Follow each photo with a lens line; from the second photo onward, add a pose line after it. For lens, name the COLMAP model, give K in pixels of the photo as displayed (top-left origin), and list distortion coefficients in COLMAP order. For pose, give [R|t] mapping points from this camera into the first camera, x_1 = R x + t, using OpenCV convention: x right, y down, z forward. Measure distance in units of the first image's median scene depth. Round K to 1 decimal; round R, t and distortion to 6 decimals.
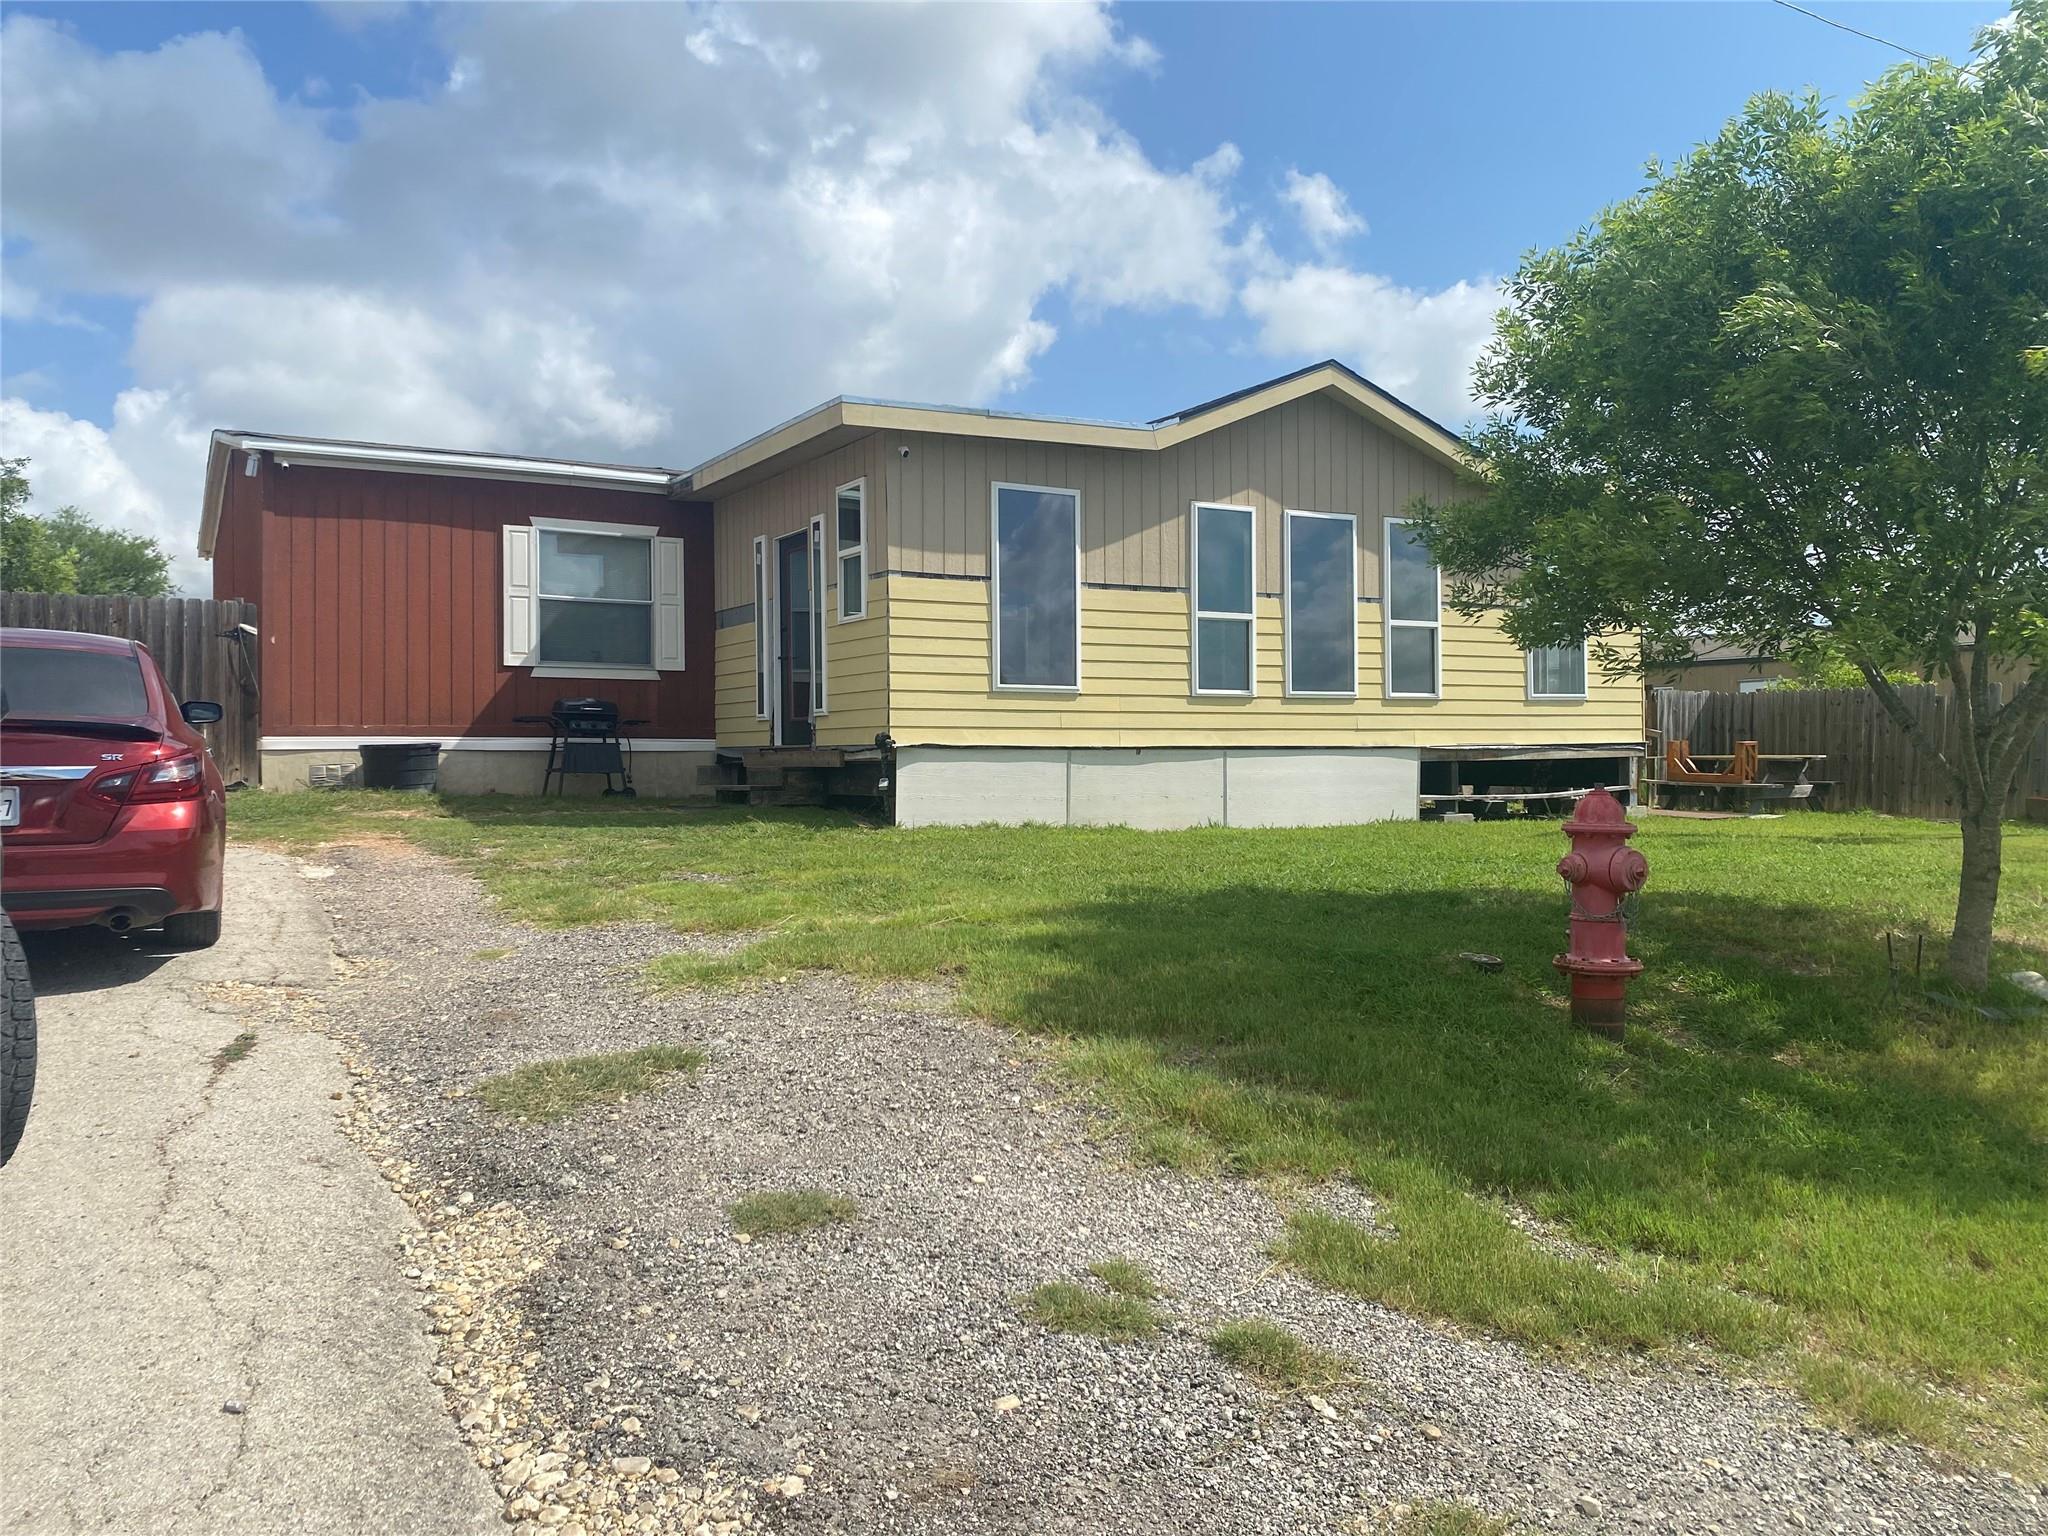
lens RADIAL K [[1567.3, 0, 1021.8], [0, 1567.3, 756.6], [0, 0, 1]] dist [0.057974, -0.075472]
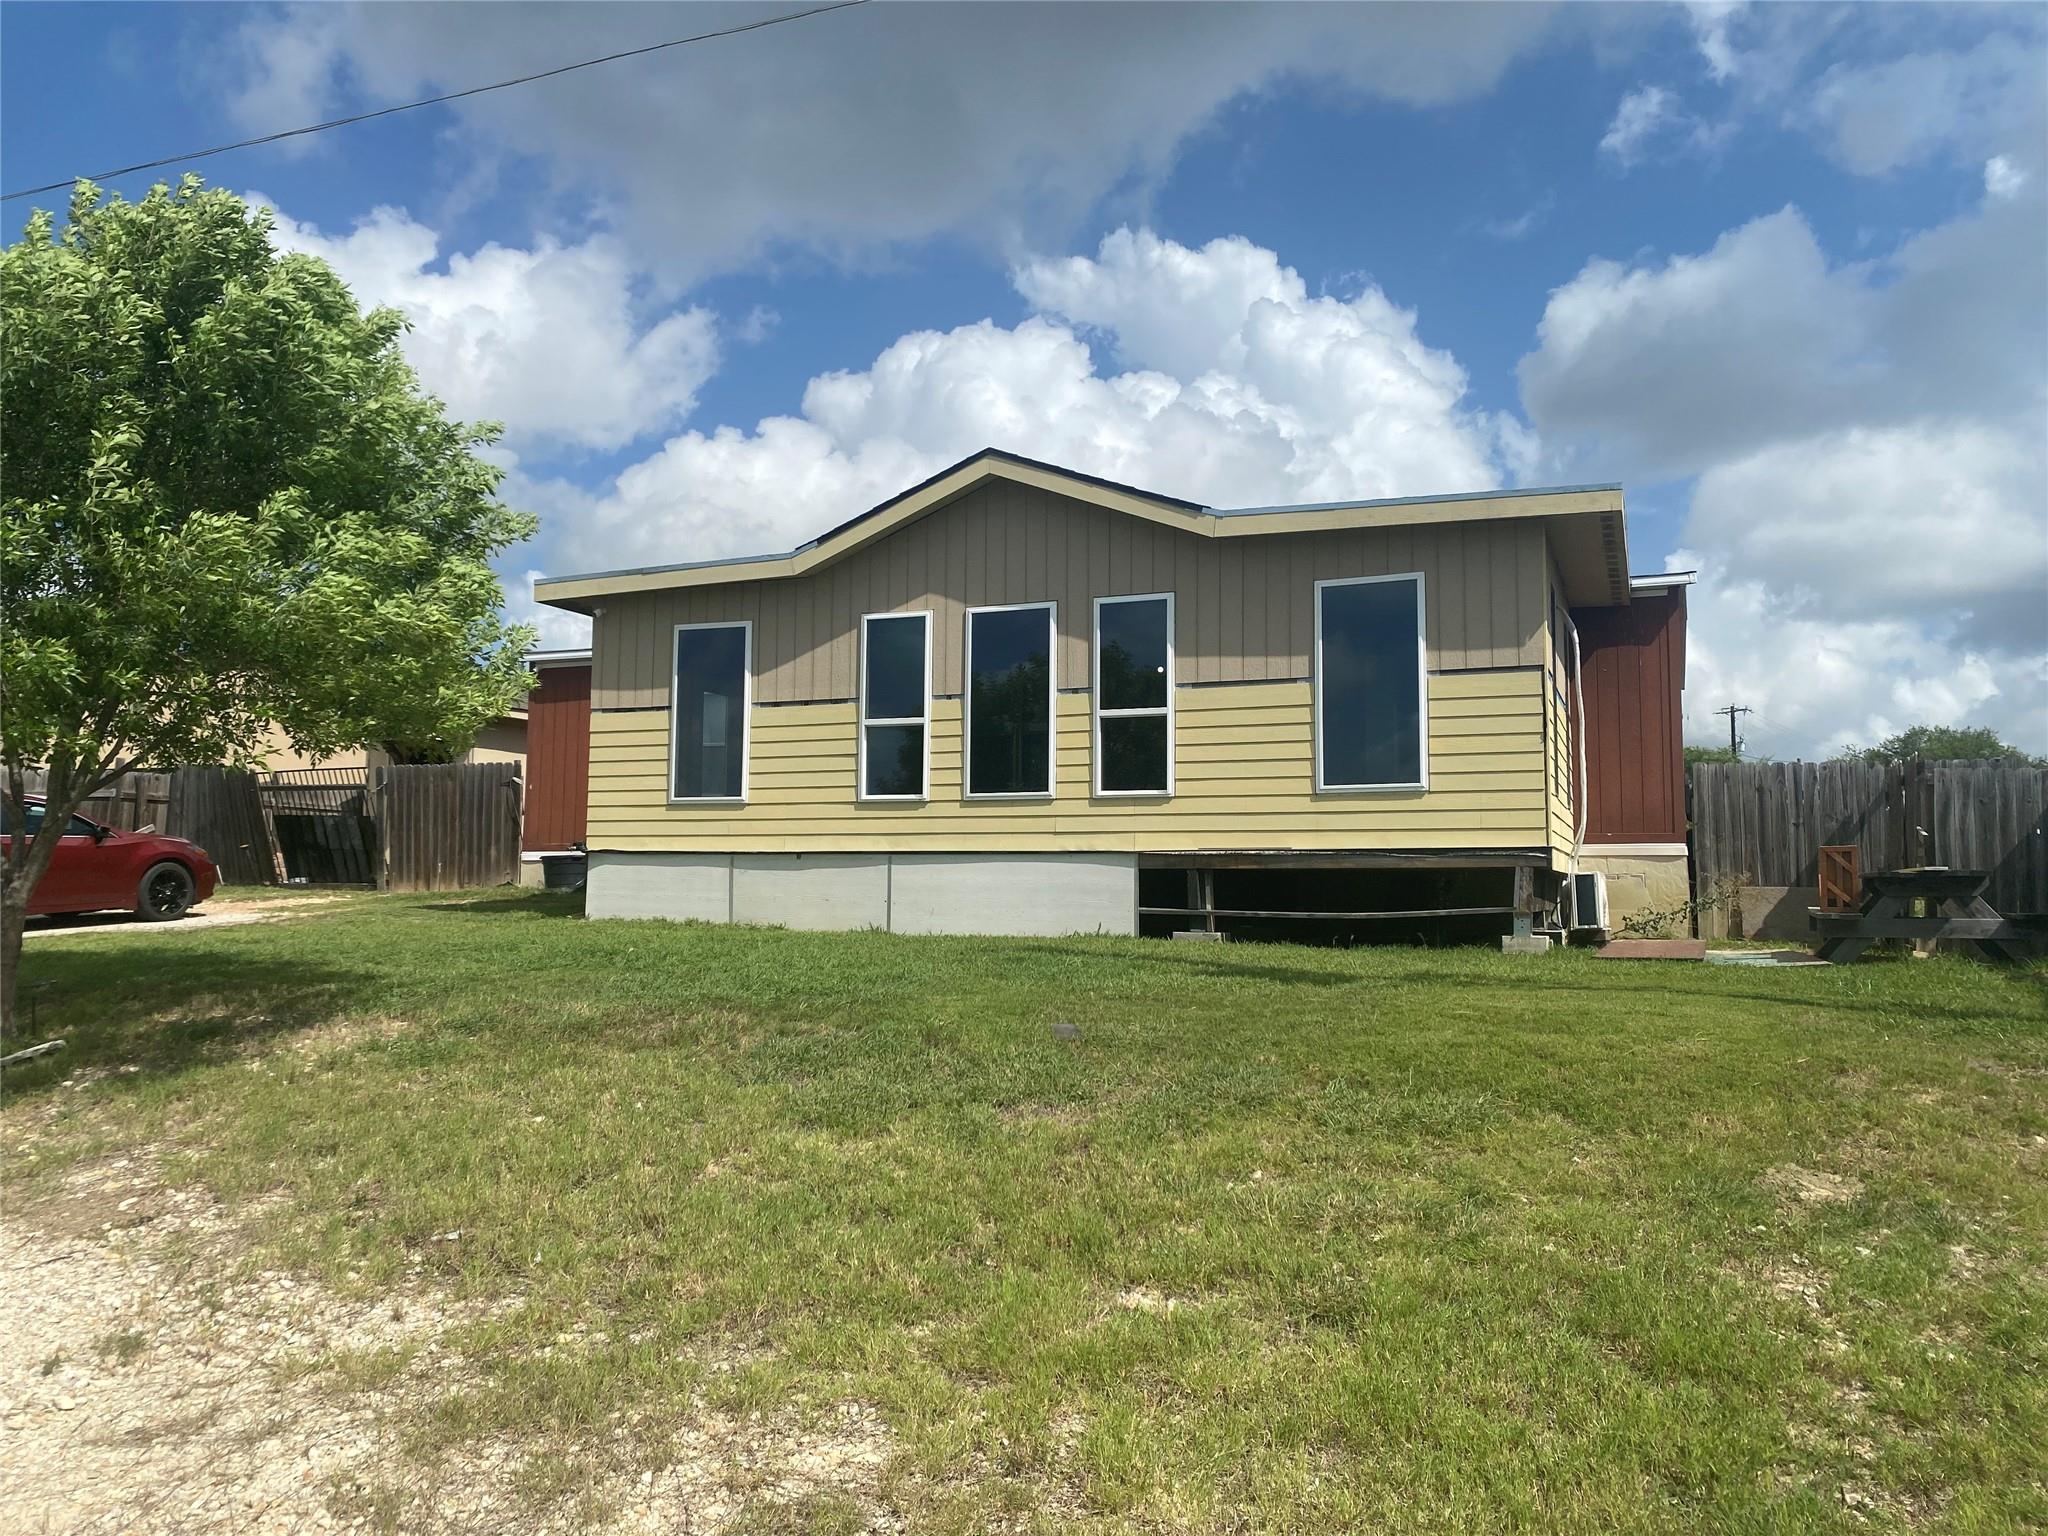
lens RADIAL K [[1458.7, 0, 1013.3], [0, 1458.7, 753.5], [0, 0, 1]] dist [0.007947, 0.000631]
pose [[0.644624, -0.051657, -0.762753, 0.912988], [-0.004354, 0.997450, -0.071232, -0.003051], [0.764488, 0.049239, 0.642755, 0.468792]]
